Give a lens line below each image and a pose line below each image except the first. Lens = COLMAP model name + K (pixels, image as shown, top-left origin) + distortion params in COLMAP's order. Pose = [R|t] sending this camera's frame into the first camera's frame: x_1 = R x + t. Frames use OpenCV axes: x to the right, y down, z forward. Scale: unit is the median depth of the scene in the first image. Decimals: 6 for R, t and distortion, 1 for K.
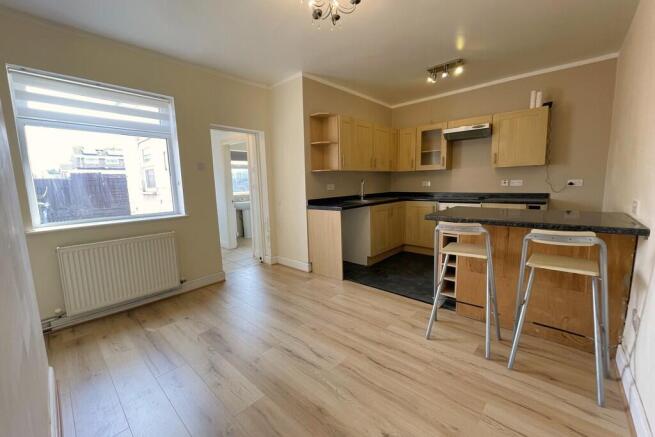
lens RADIAL K [[261.9, 0, 326.7], [0, 261.9, 210.5], [0, 0, 1]] dist [-0.001233, 0.000016]
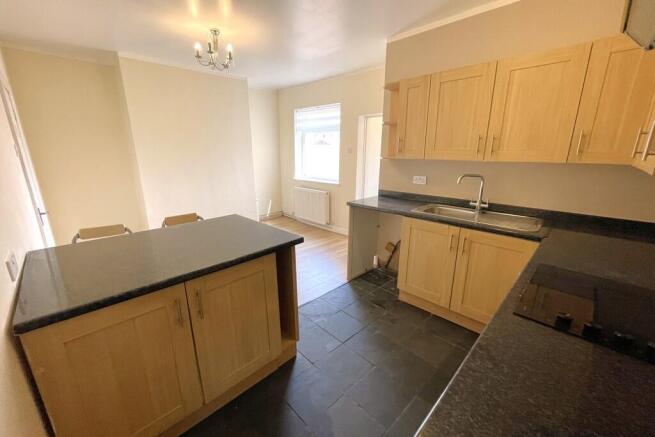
lens RADIAL K [[261.9, 0, 326.7], [0, 261.9, 210.5], [0, 0, 1]] dist [-0.001233, 0.000016]
pose [[-0.039658, 0.257904, -0.965356, 0.774701], [-0.104684, 0.959727, 0.260701, -0.177194], [0.993715, 0.111396, -0.011063, 0.792043]]
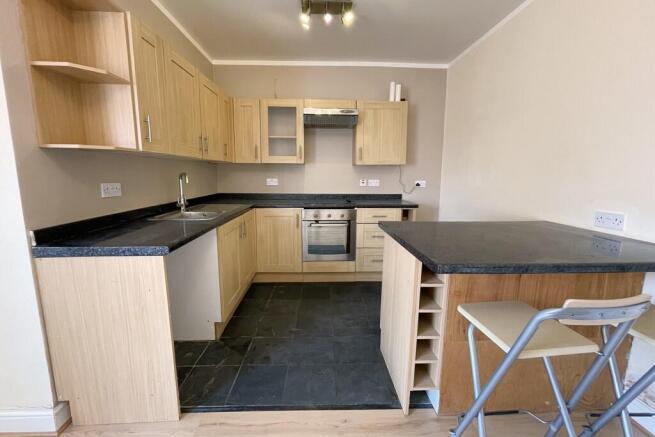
lens RADIAL K [[261.9, 0, 326.7], [0, 261.9, 210.5], [0, 0, 1]] dist [-0.001233, 0.000016]
pose [[0.714520, -0.066056, 0.696489, -0.034119], [0.050665, 0.997804, 0.042656, -0.058719], [-0.697778, 0.004809, 0.716298, 0.476208]]
